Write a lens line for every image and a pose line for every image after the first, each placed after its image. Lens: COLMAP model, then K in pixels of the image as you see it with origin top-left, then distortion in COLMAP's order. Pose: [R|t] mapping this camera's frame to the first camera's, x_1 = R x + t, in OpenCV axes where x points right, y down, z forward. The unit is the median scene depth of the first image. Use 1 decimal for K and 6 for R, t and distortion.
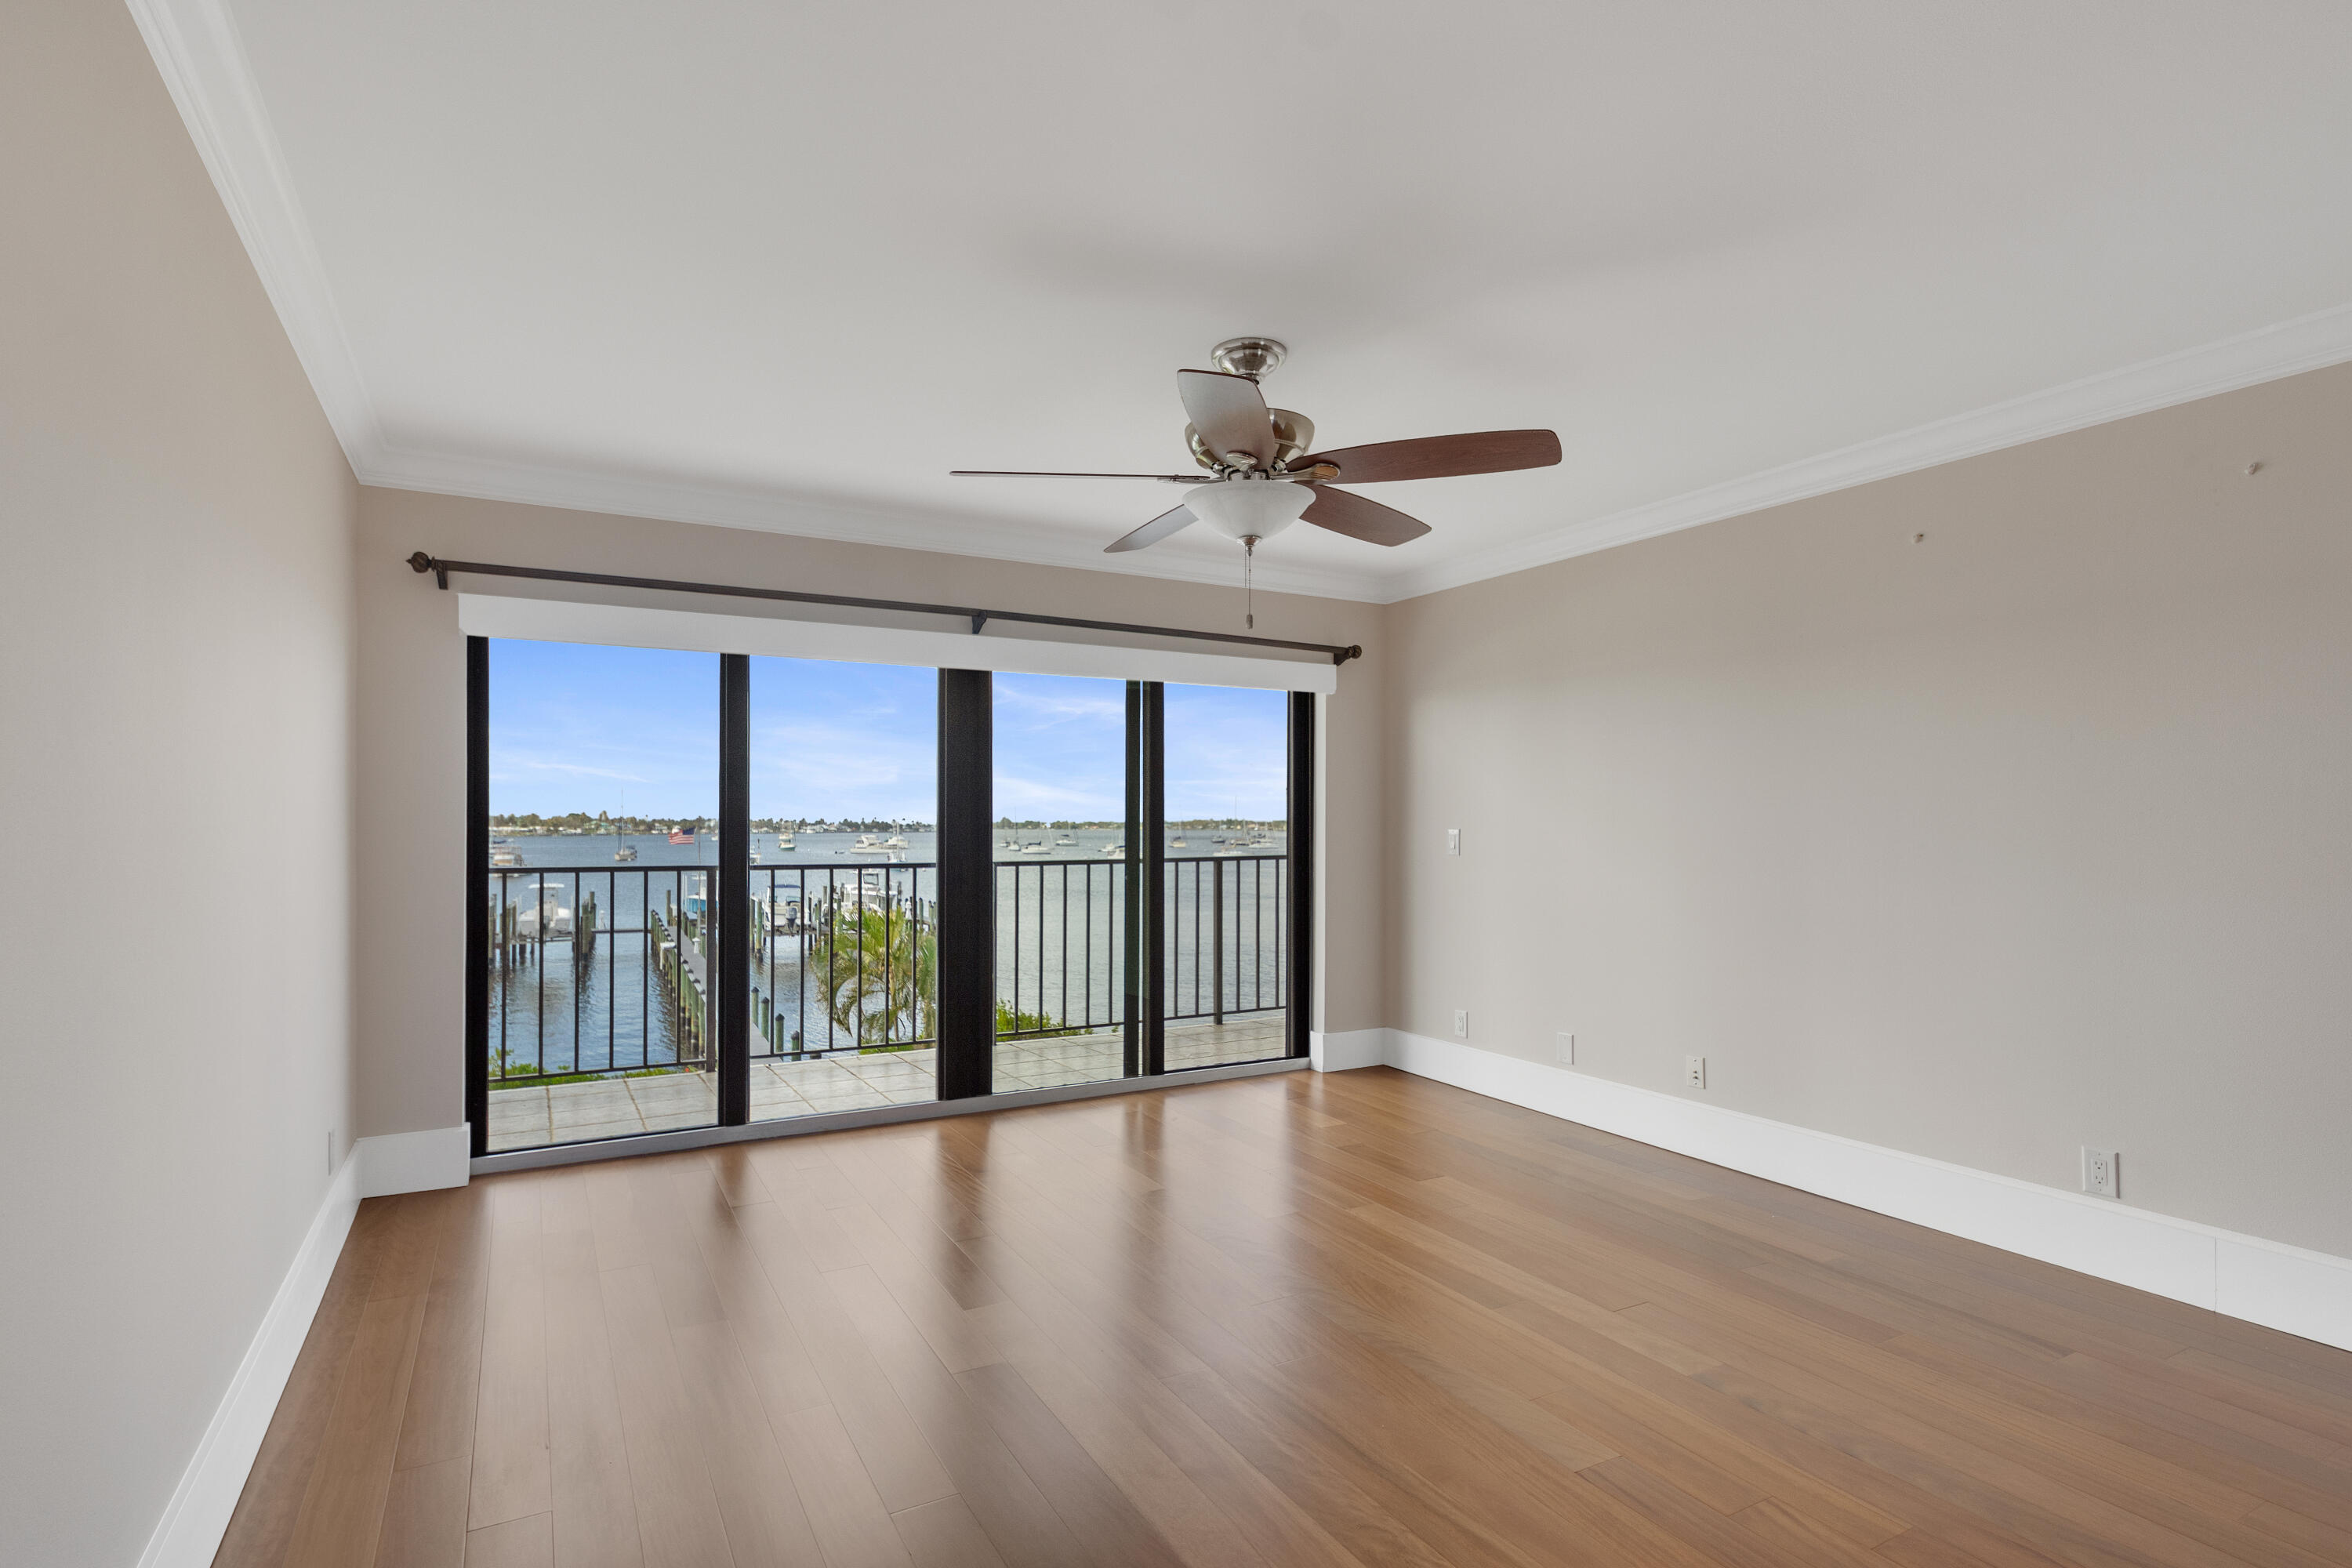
lens RADIAL K [[1211.9, 0, 1195.7], [0, 1211.9, 795.6], [0, 0, 1]] dist [0.030750, -0.000212]
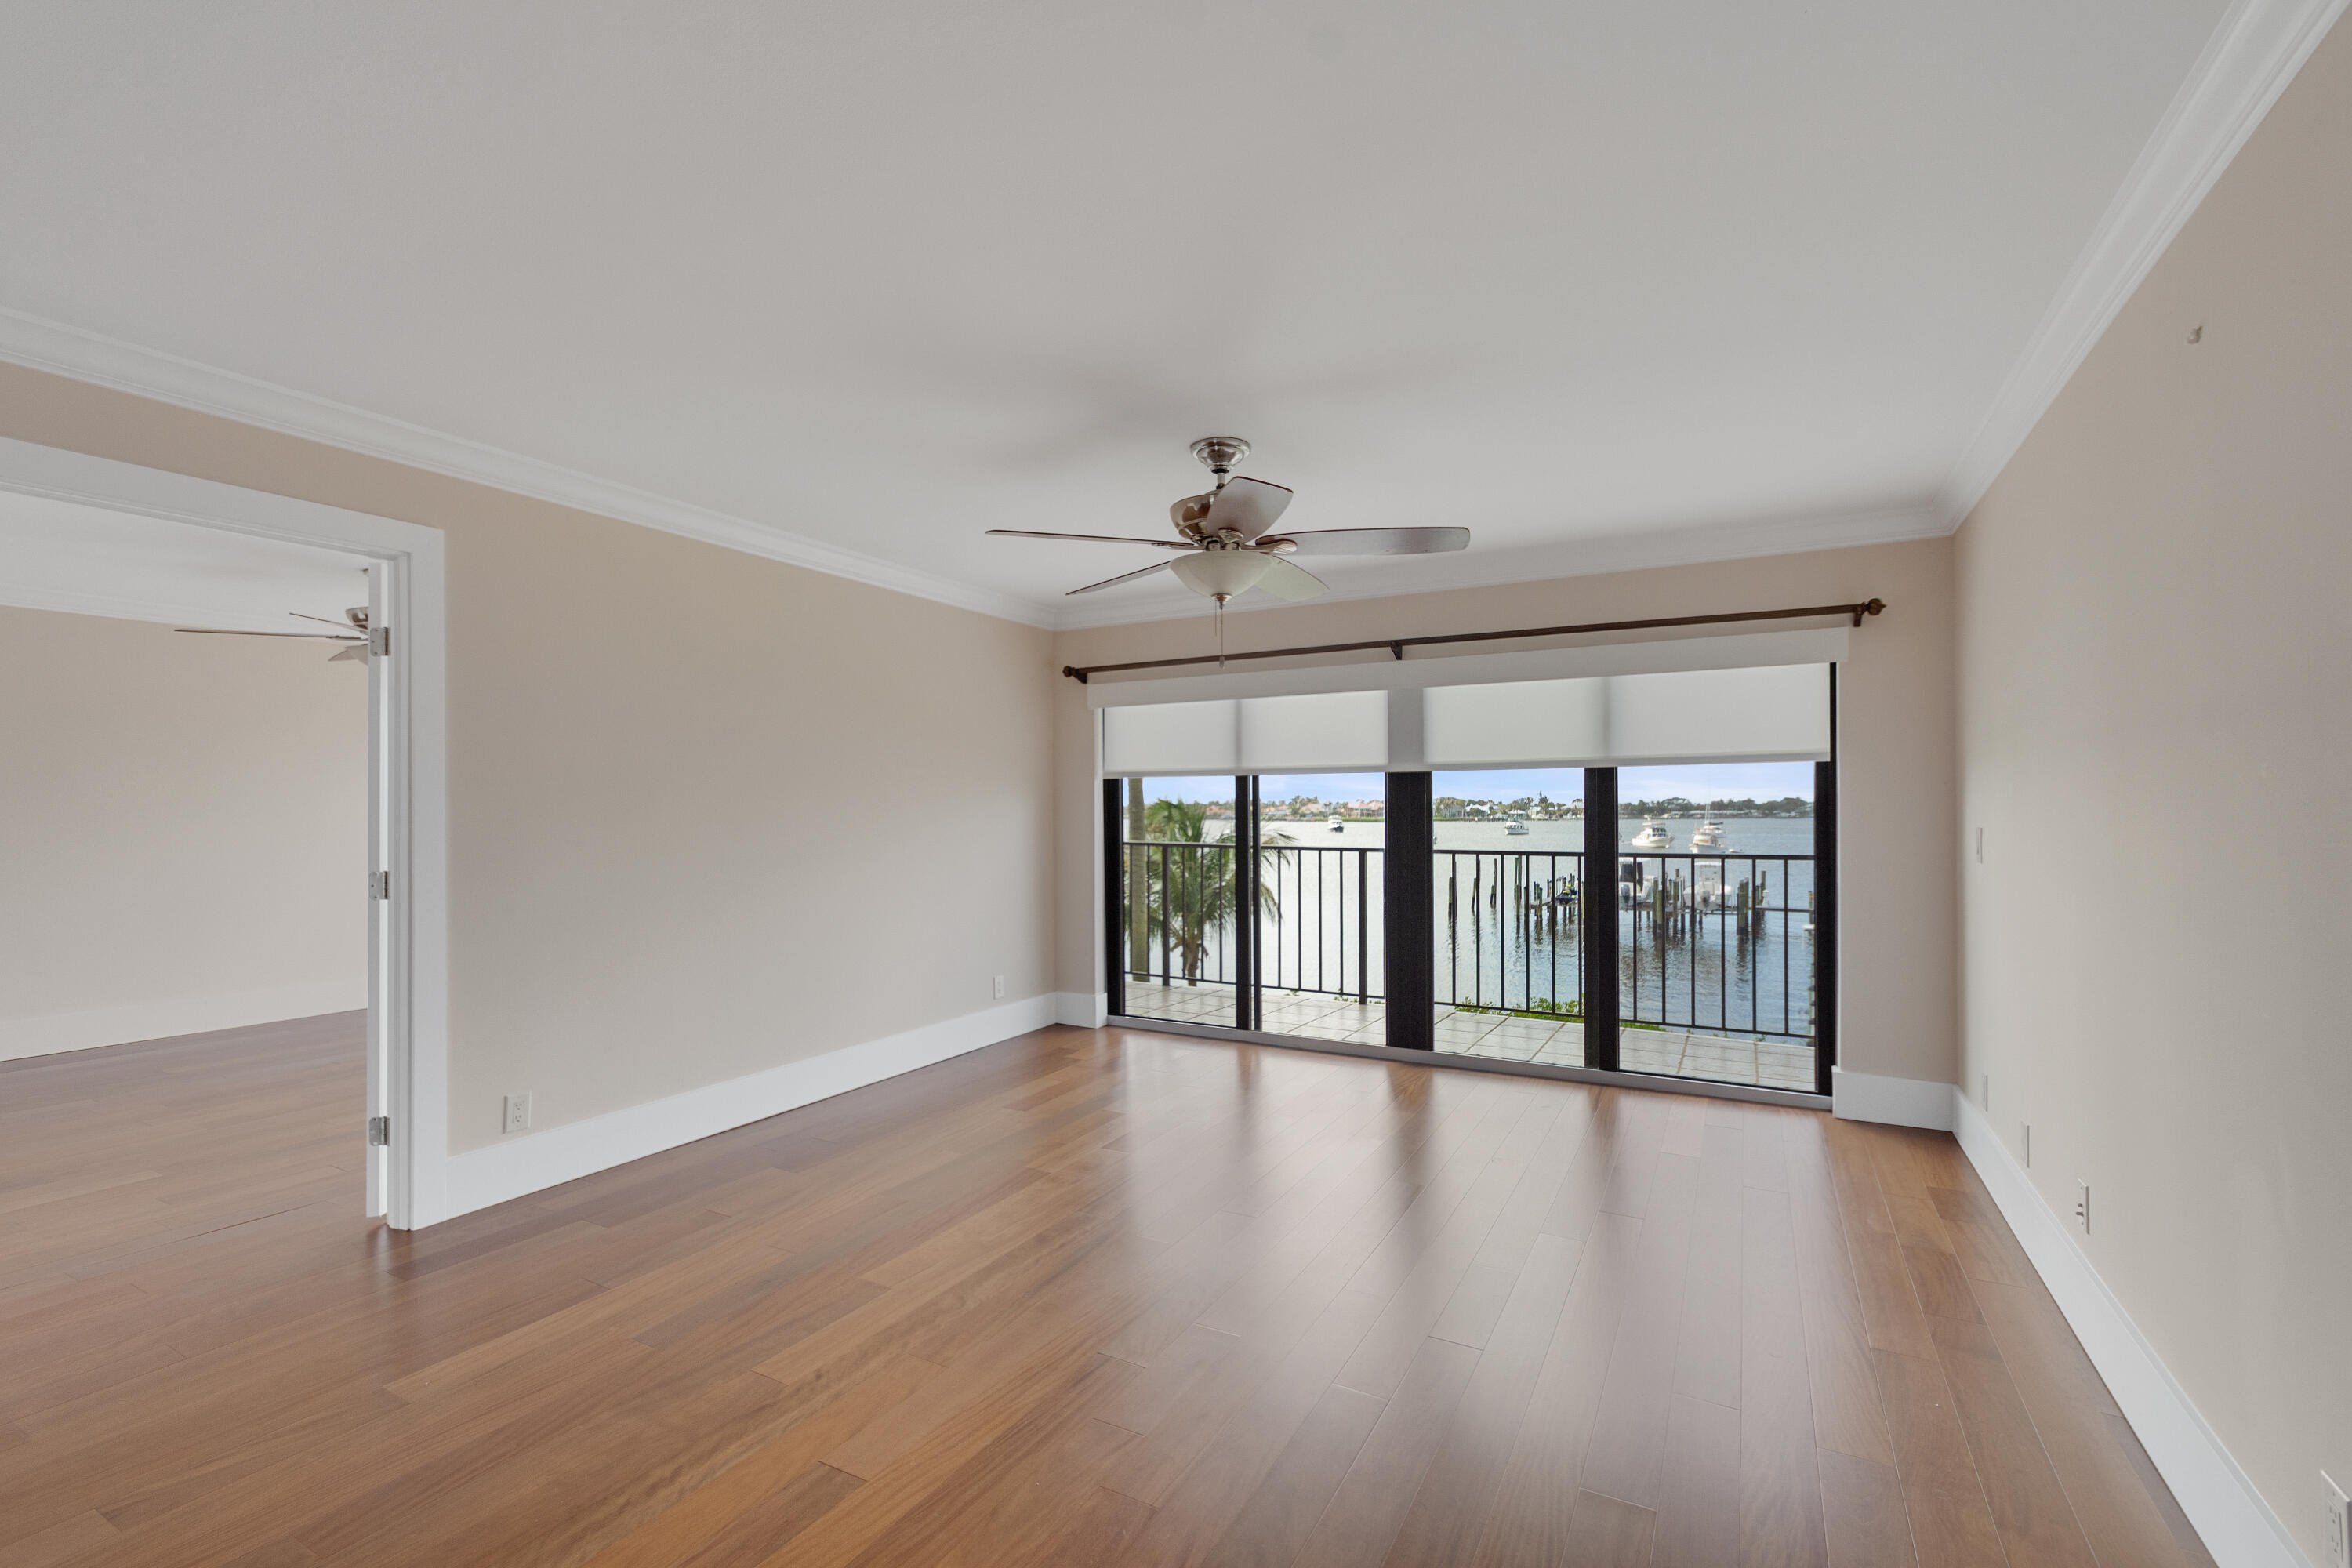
lens RADIAL K [[1023.9, 0, 1179.1], [0, 1023.9, 804.4], [0, 0, 1]] dist [-0.005835, 0.001168]
pose [[0.543957, 0.000183, -0.839113, 0.535605], [0.012483, 0.999888, 0.008310, 0.001332], [0.839020, -0.014995, 0.543894, 0.286951]]
